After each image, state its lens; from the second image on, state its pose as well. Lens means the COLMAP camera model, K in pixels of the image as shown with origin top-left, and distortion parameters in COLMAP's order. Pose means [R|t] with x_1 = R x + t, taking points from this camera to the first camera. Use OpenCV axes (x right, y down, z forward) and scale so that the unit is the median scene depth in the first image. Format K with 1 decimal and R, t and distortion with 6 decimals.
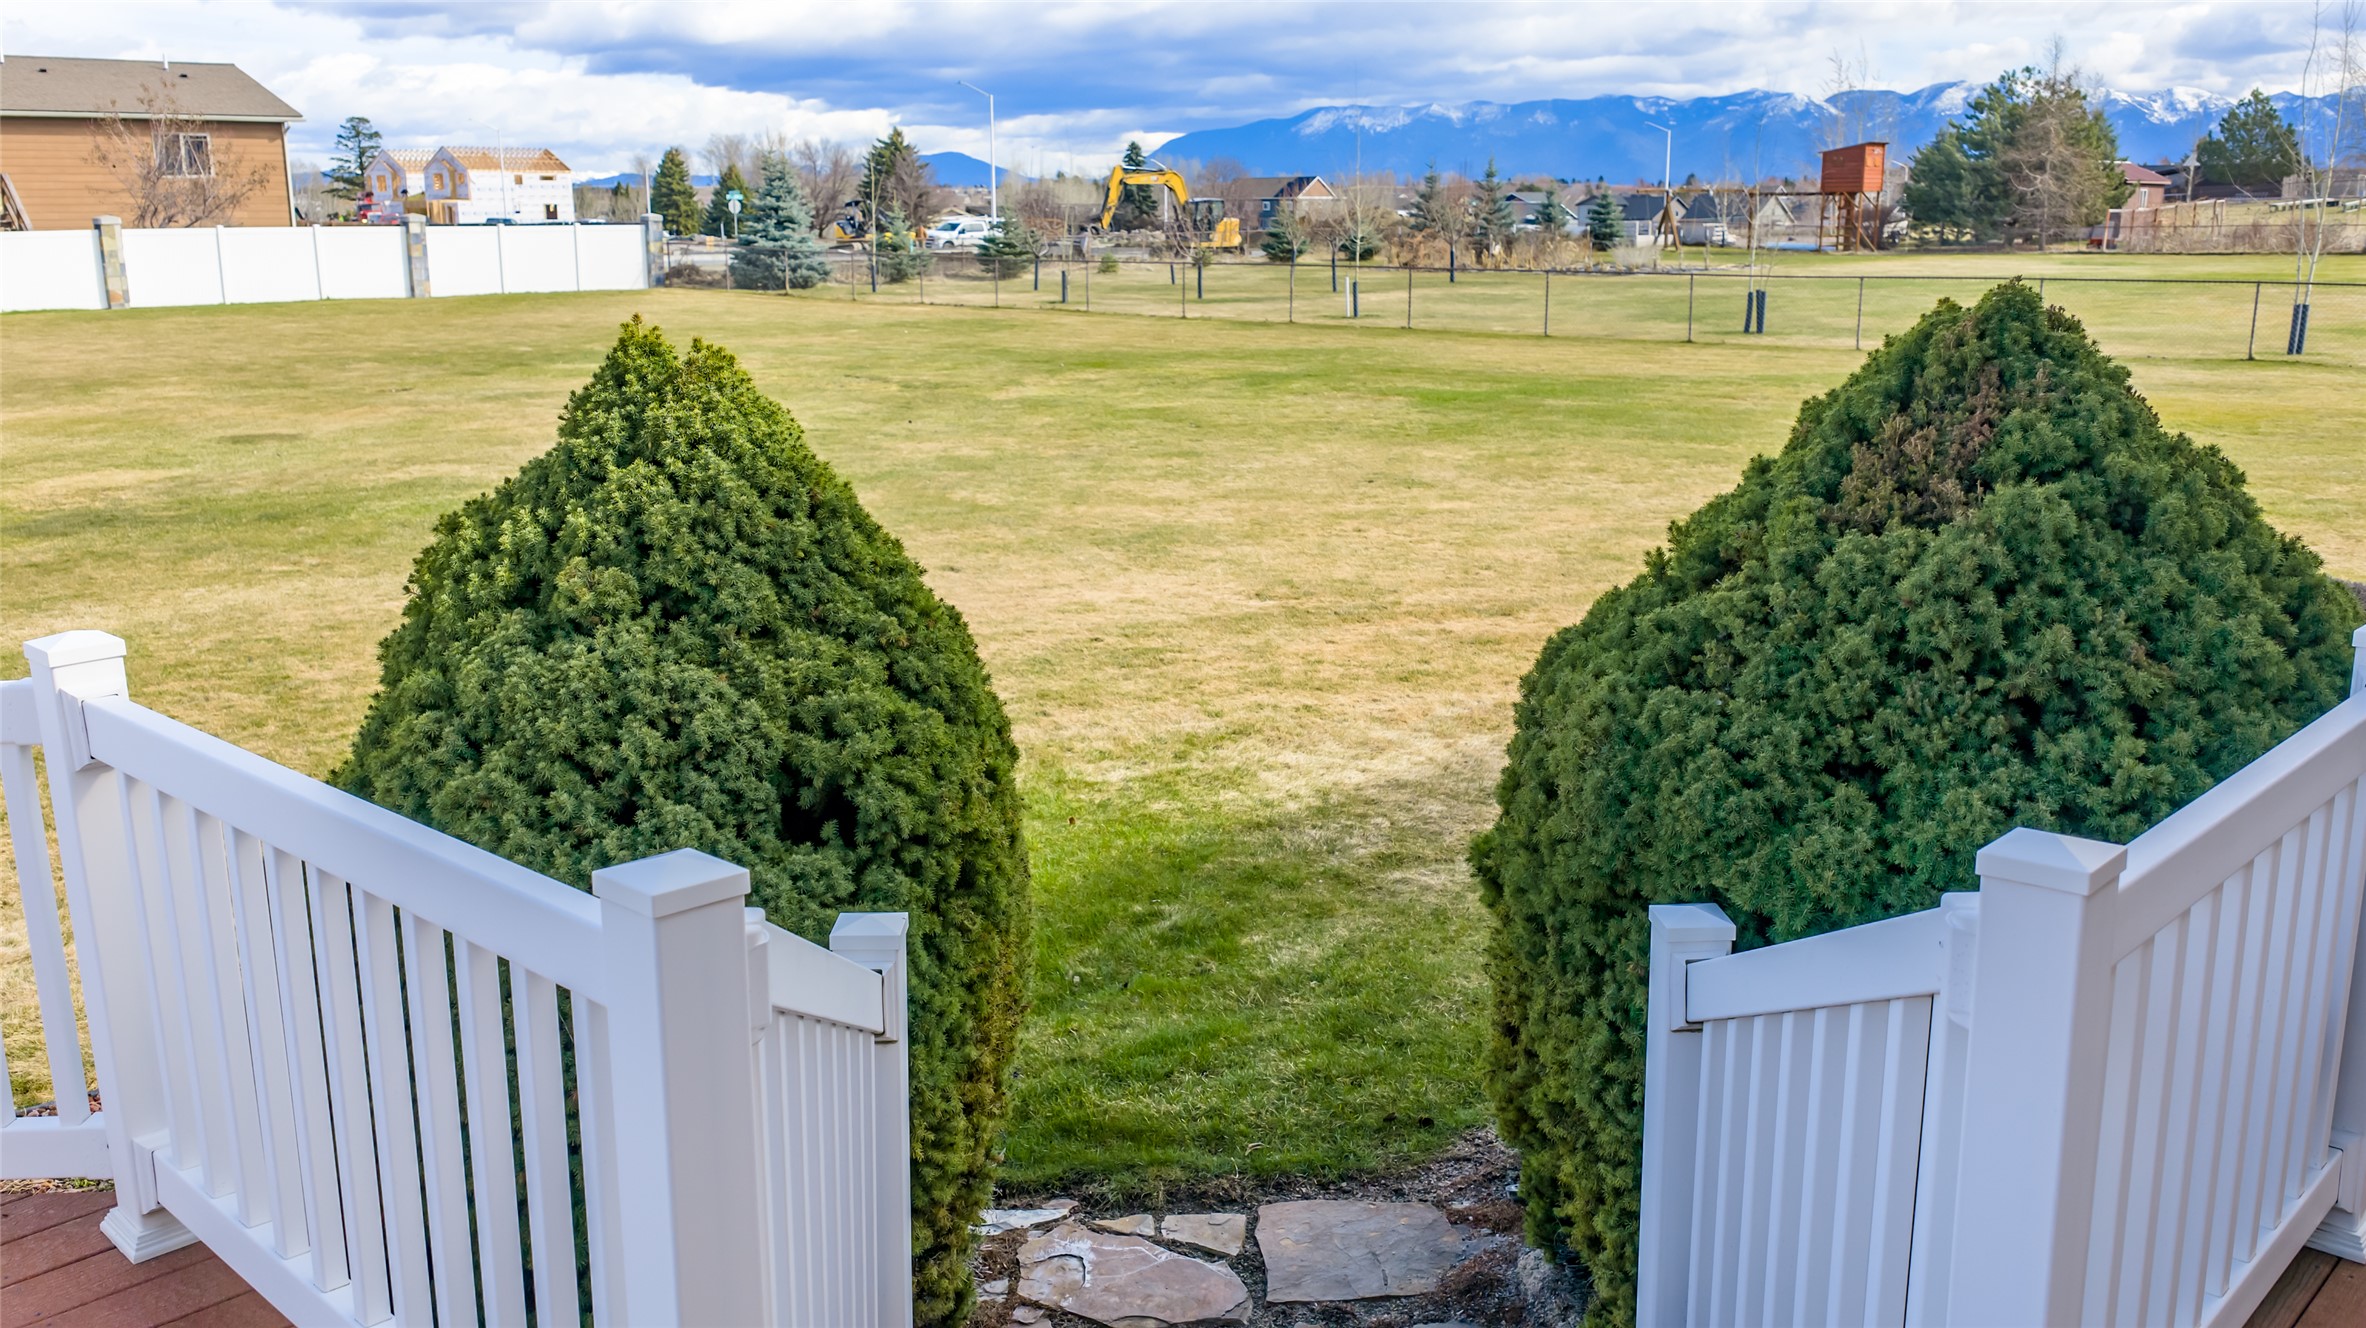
lens RADIAL K [[1984.9, 0, 1167.3], [0, 1984.9, 674.2], [0, 0, 1]] dist [0.022896, -0.055929]
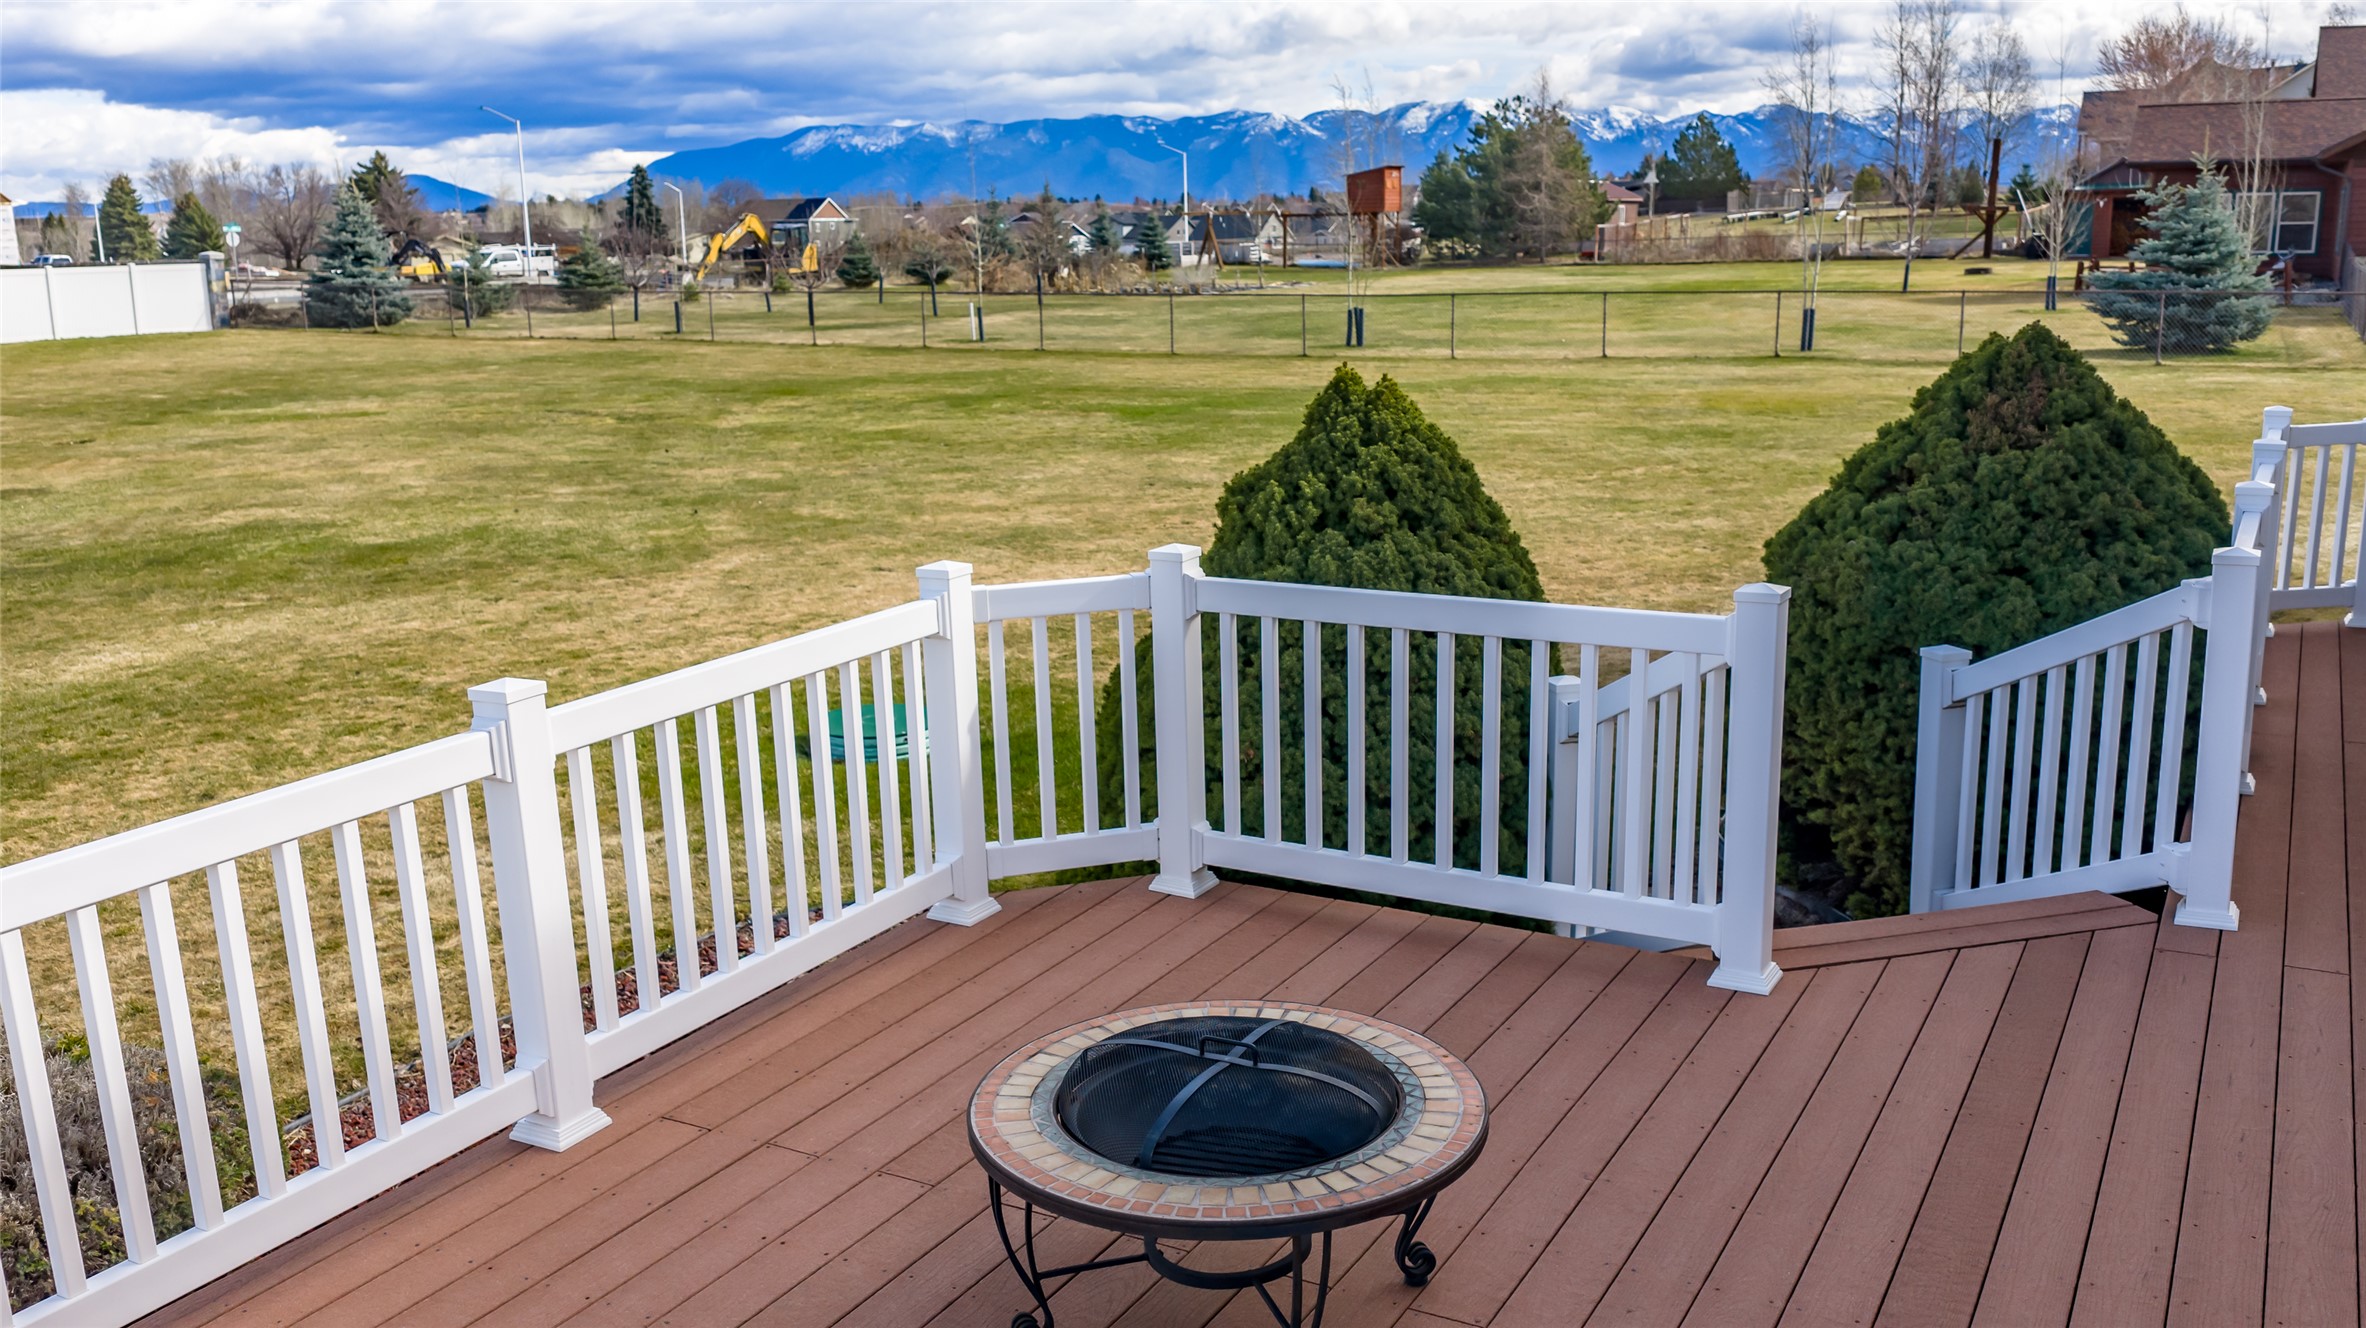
lens RADIAL K [[1975.2, 0, 1196.8], [0, 1975.2, 668.7], [0, 0, 1]] dist [0.034630, -0.079000]
pose [[0.969413, -0.066034, 0.236384, -0.848502], [0.068863, 0.997619, -0.003724, 0.088826], [-0.235575, 0.019888, 0.971653, -0.673406]]
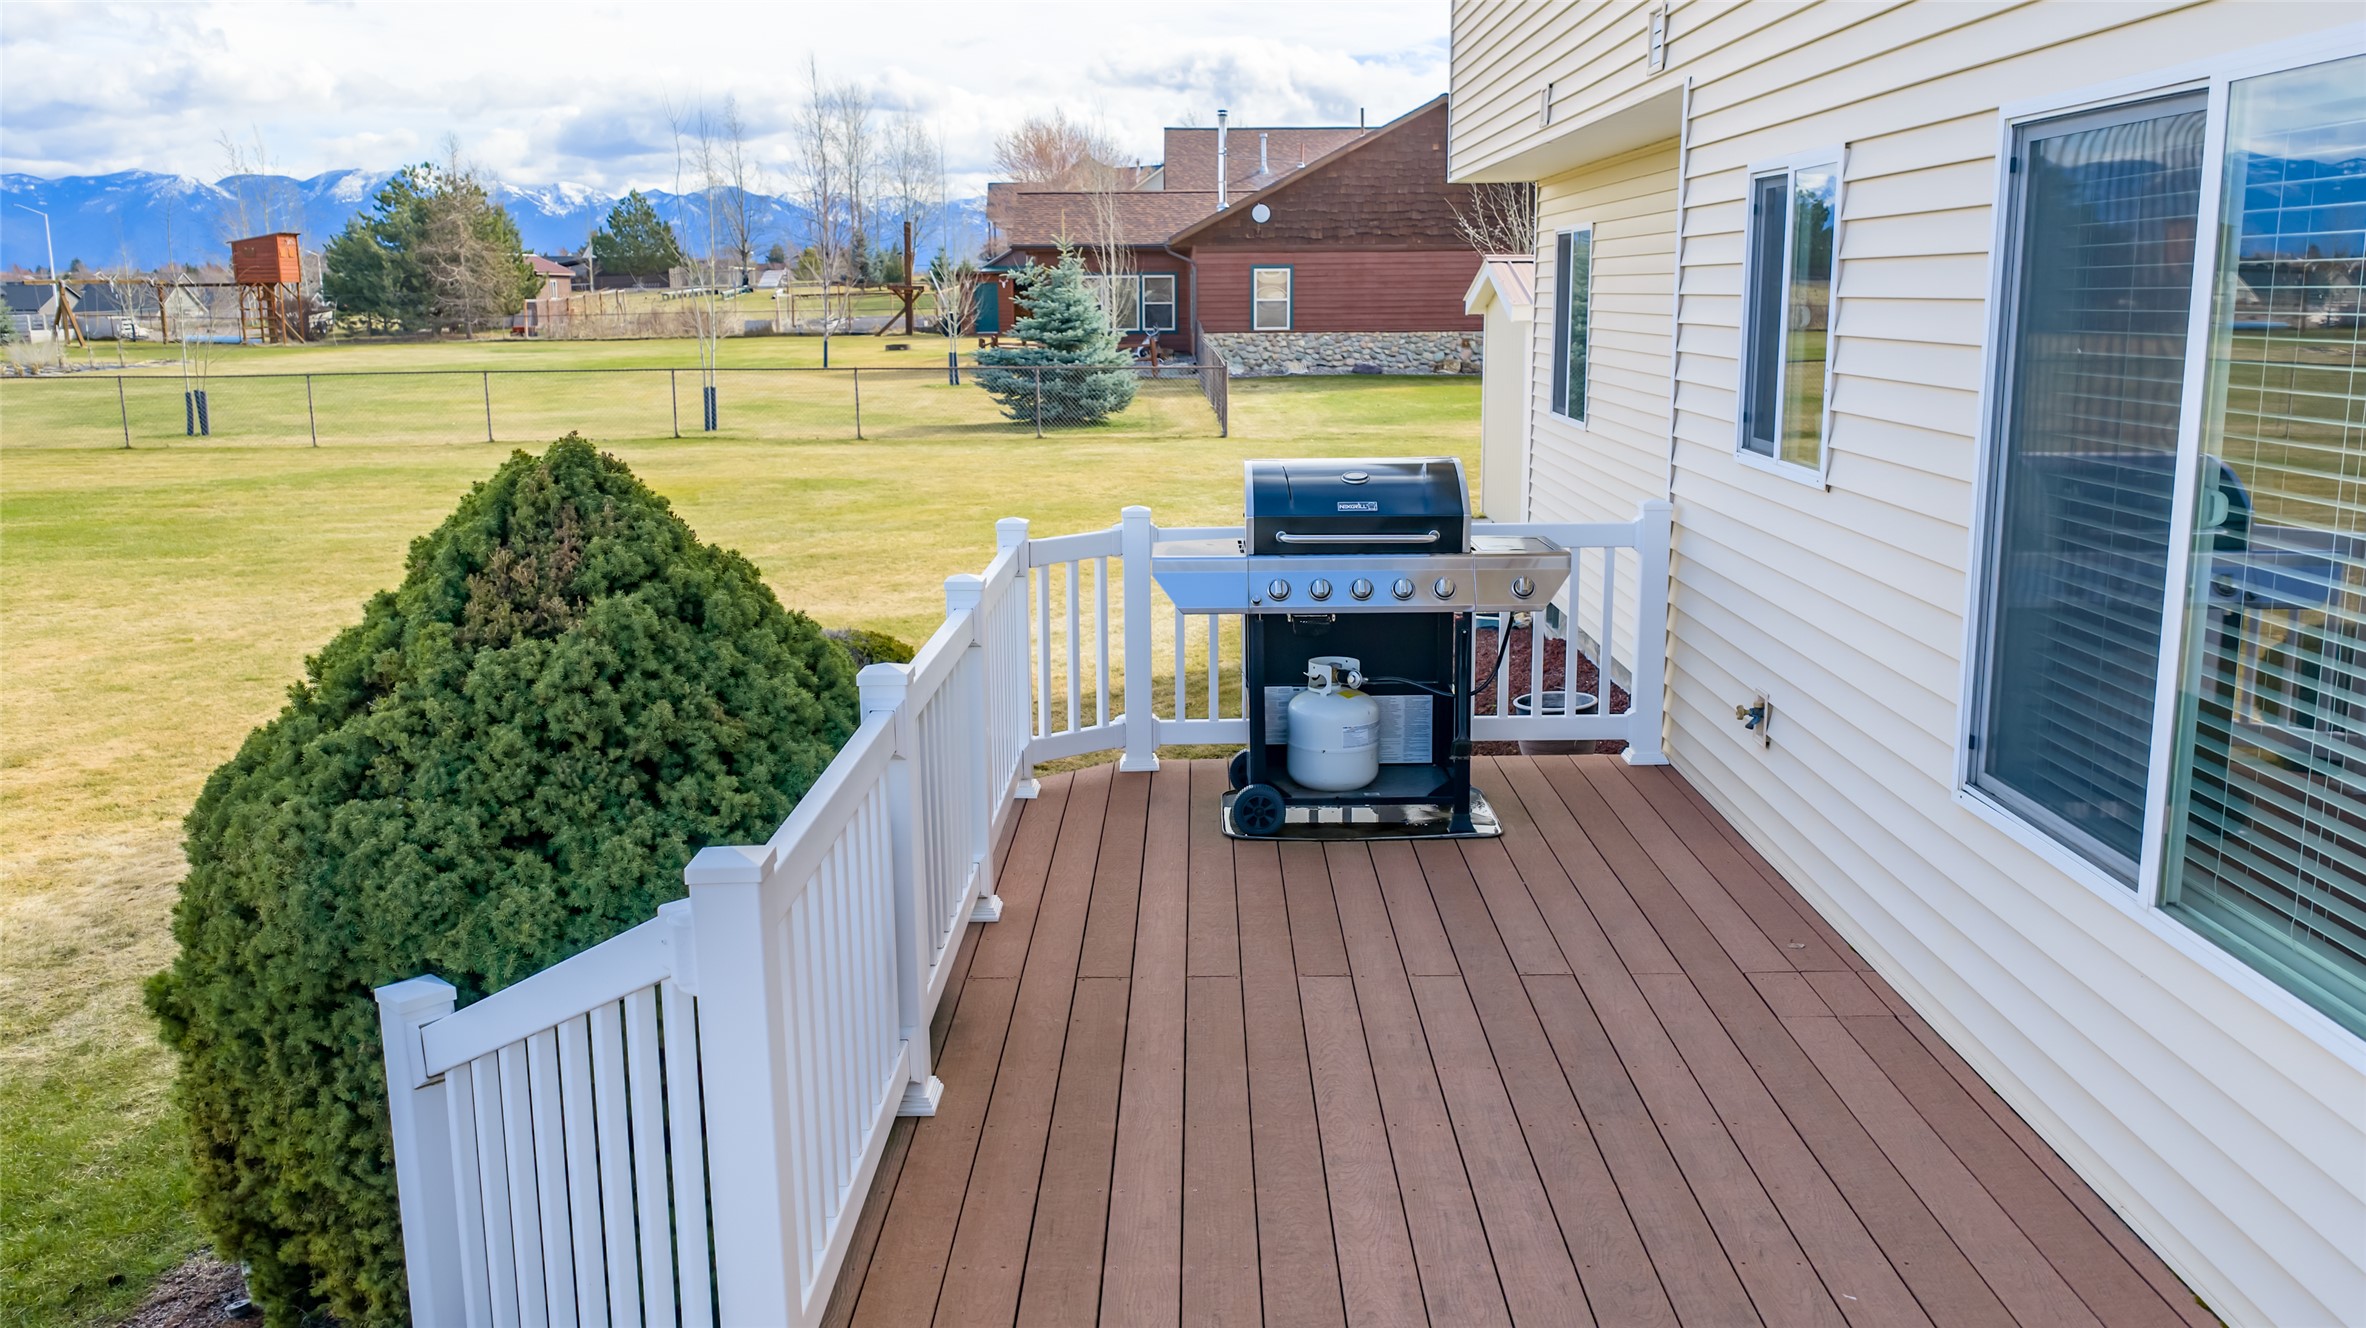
lens RADIAL K [[1975.2, 0, 1196.8], [0, 1975.2, 668.7], [0, 0, 1]] dist [0.034630, -0.079000]
pose [[0.728258, -0.130514, 0.672760, -0.150751], [0.160311, 0.986904, 0.017922, -0.011047], [-0.666289, 0.094799, 0.739644, -0.178075]]
